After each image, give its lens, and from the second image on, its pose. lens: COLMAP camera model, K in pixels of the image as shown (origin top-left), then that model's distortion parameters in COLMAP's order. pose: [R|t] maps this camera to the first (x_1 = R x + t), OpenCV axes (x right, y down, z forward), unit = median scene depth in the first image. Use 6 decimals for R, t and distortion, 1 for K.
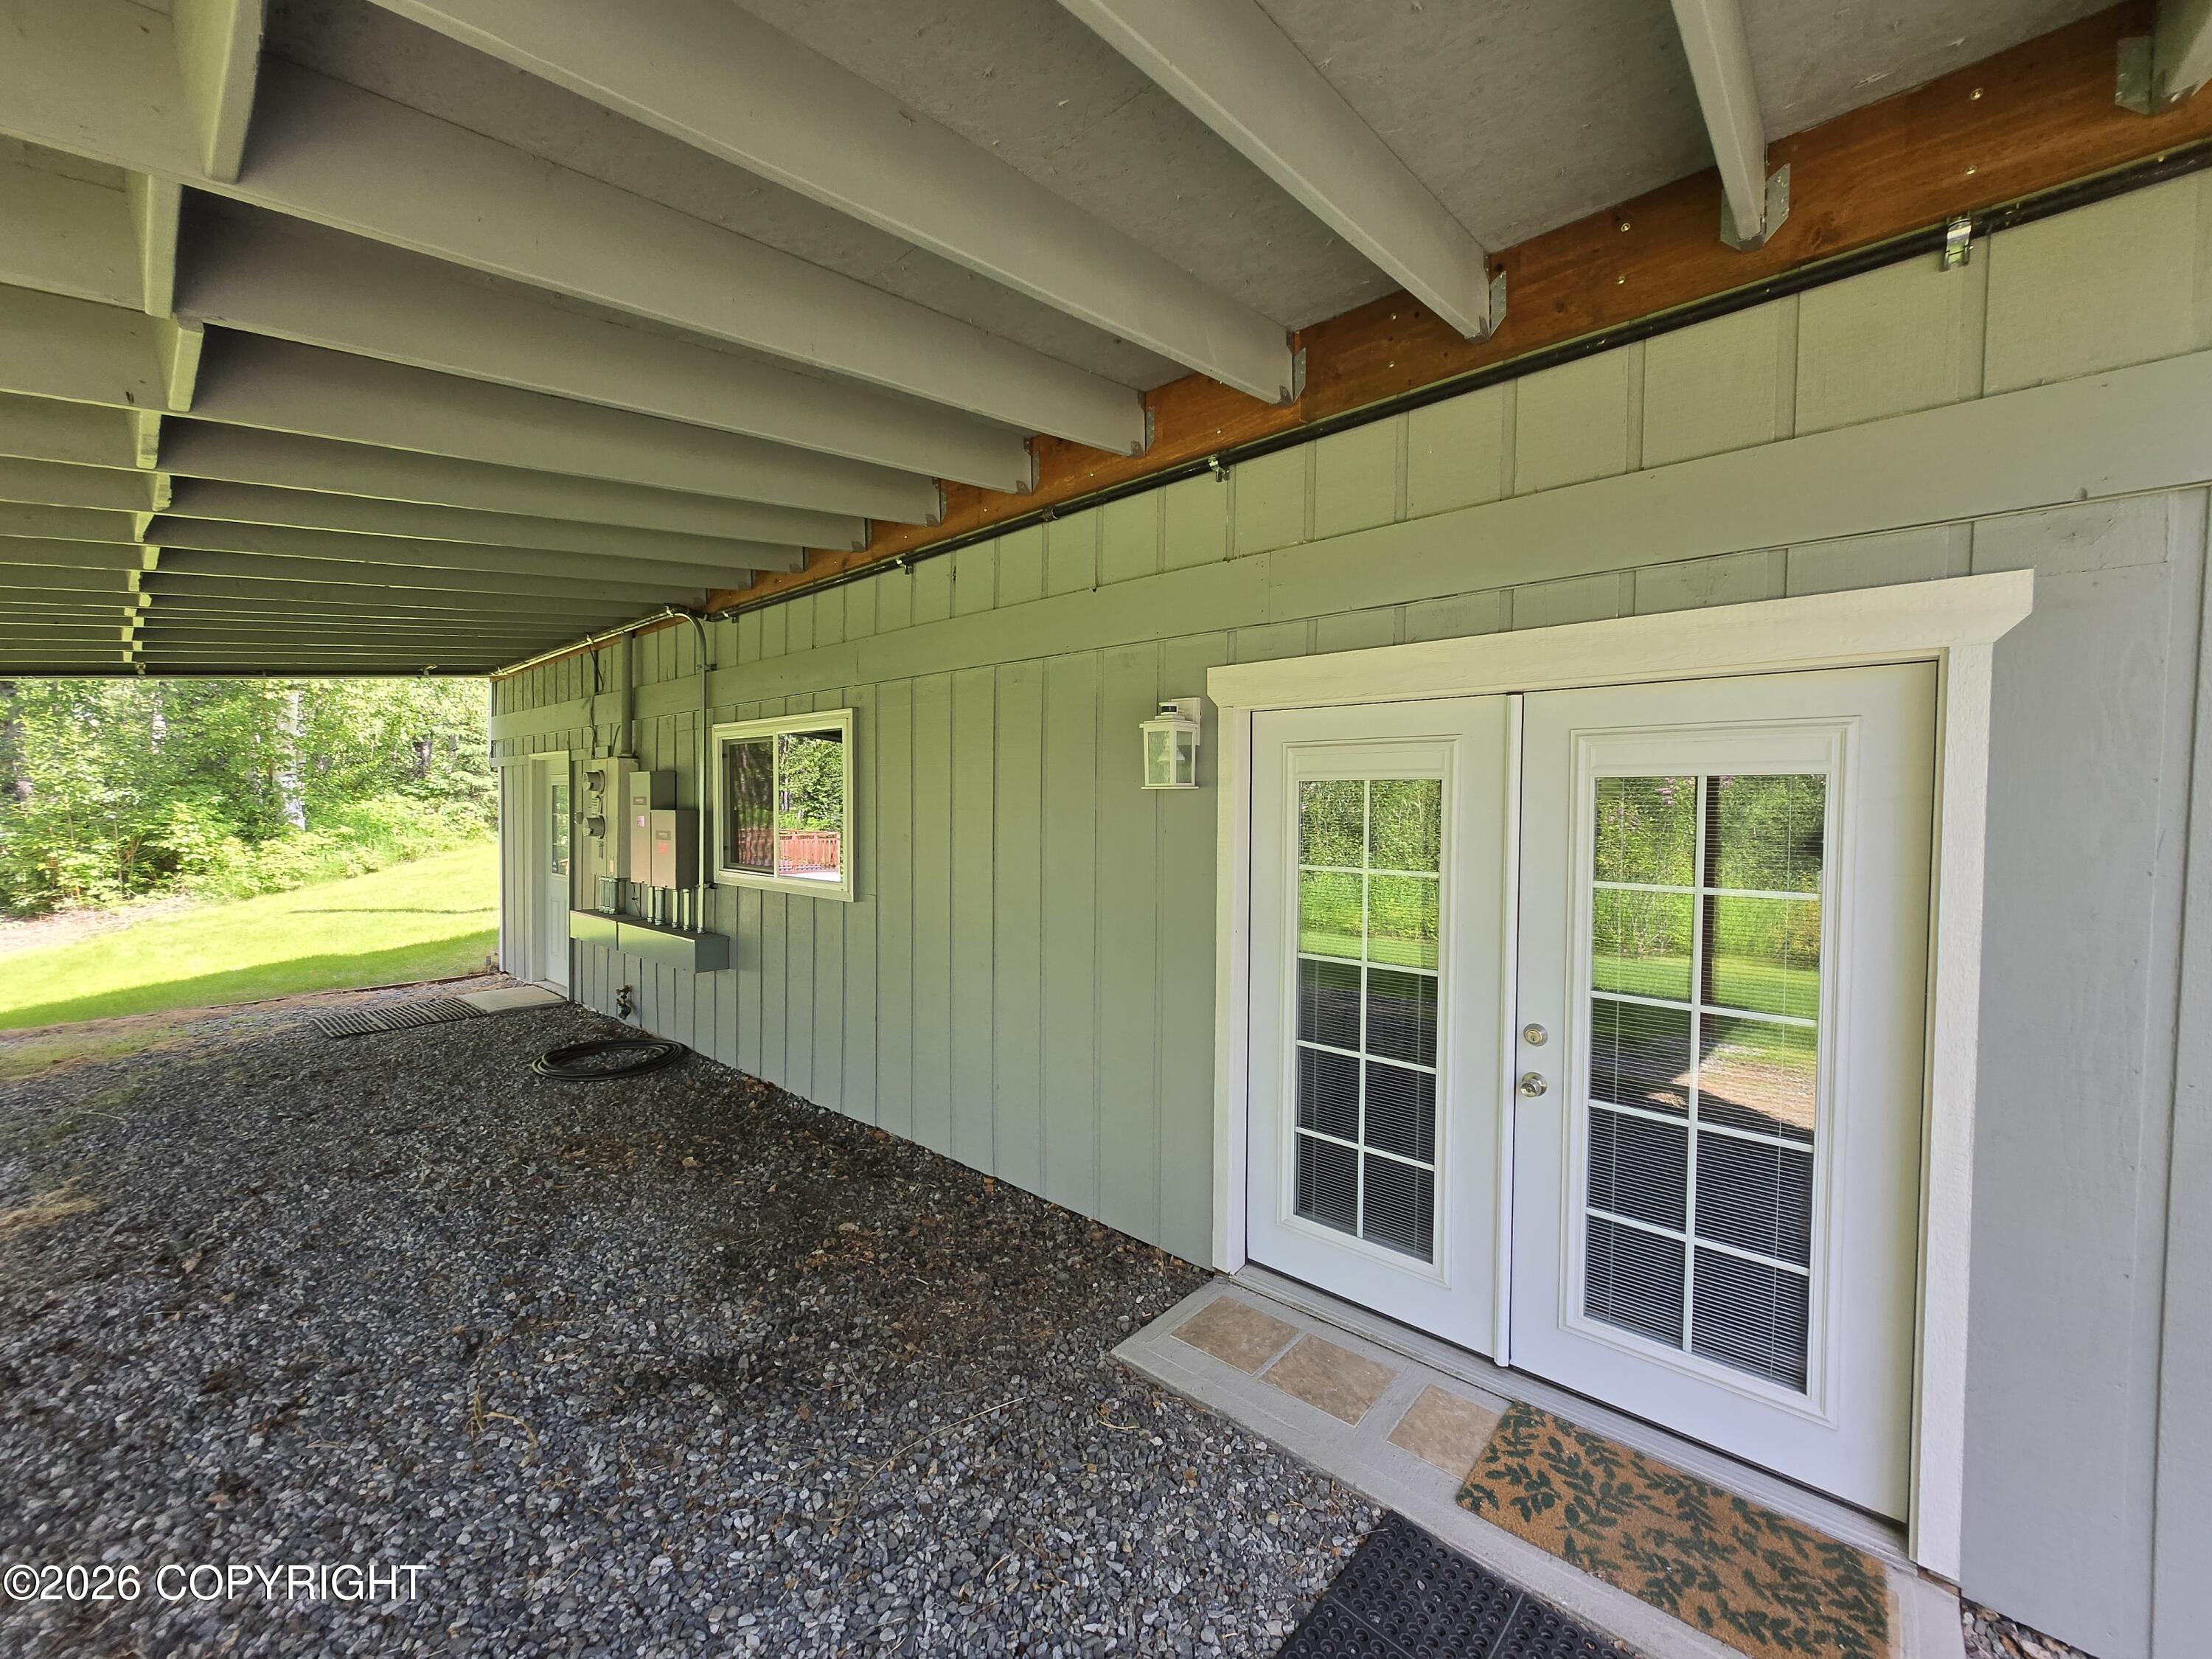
lens RADIAL K [[864.9, 0, 1117.2], [0, 864.9, 836.5], [0, 0, 1]] dist [-0.006977, -0.000285]
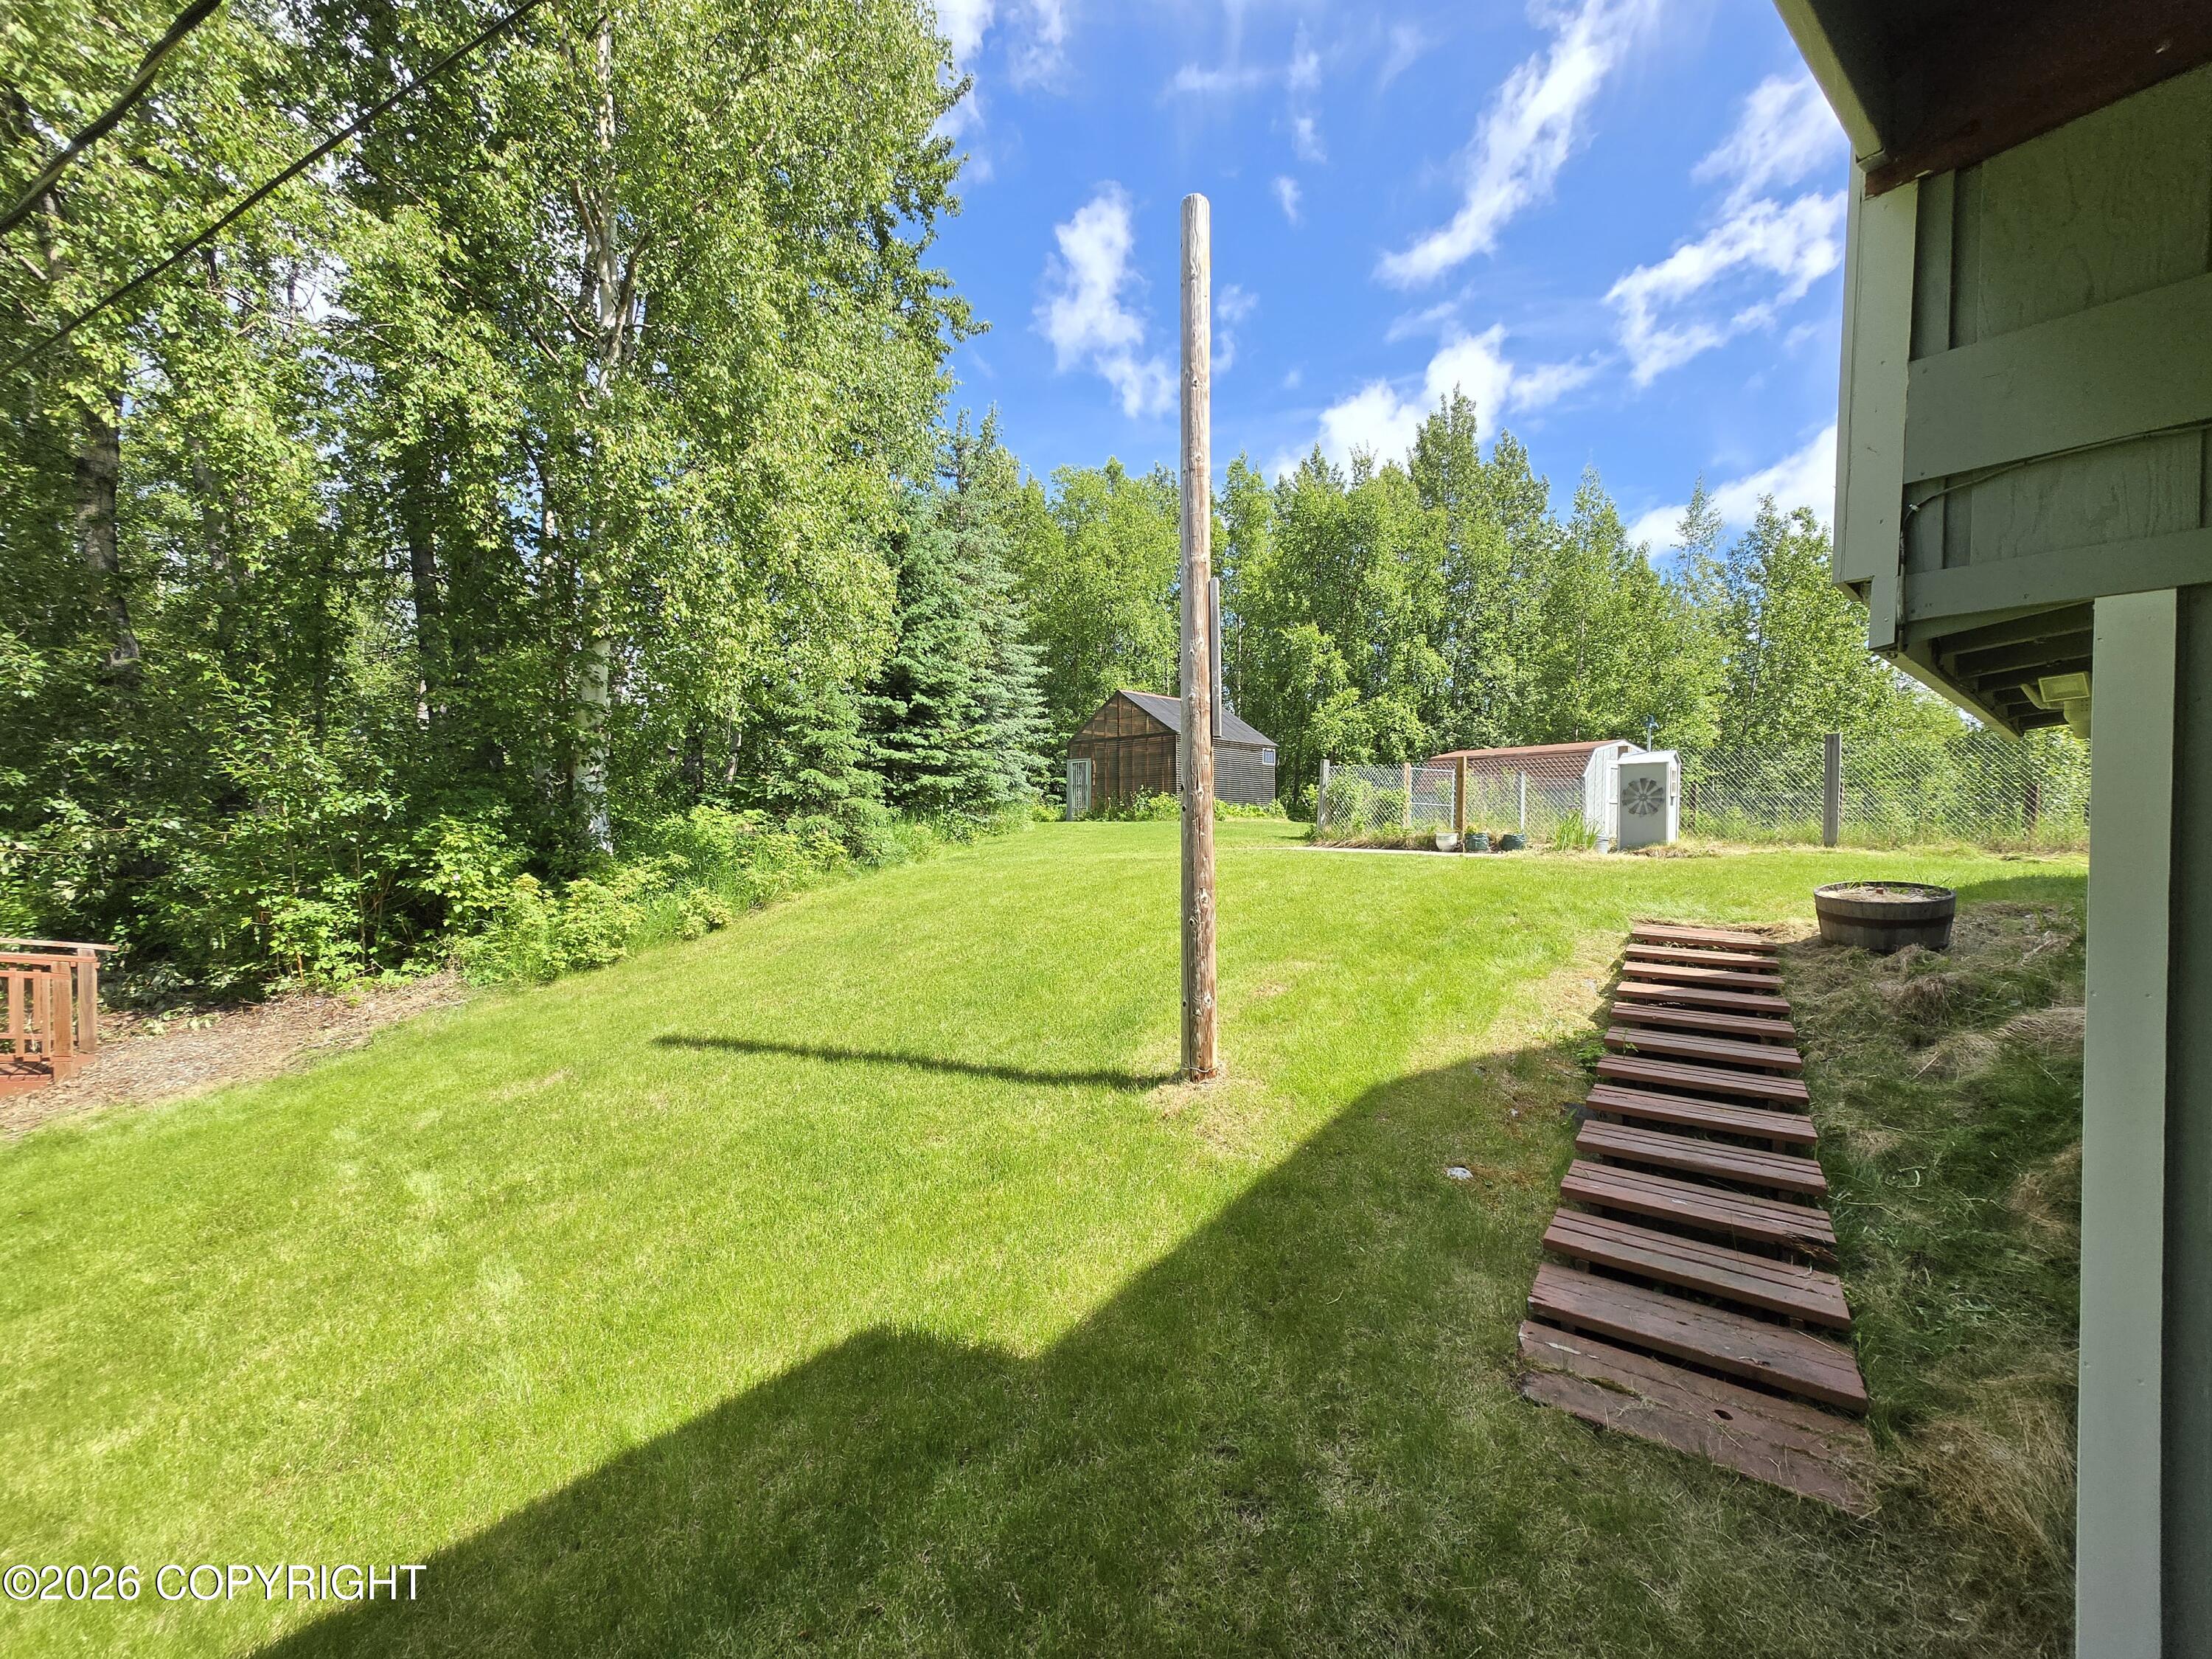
lens RADIAL K [[864.9, 0, 1125.0], [0, 864.9, 834.4], [0, 0, 1]] dist [-0.006977, -0.000285]
pose [[0.986927, 0.001824, -0.161160, -0.526494], [-0.004735, 0.999833, -0.017676, -0.018440], [0.161101, 0.018208, 0.986770, 0.478881]]
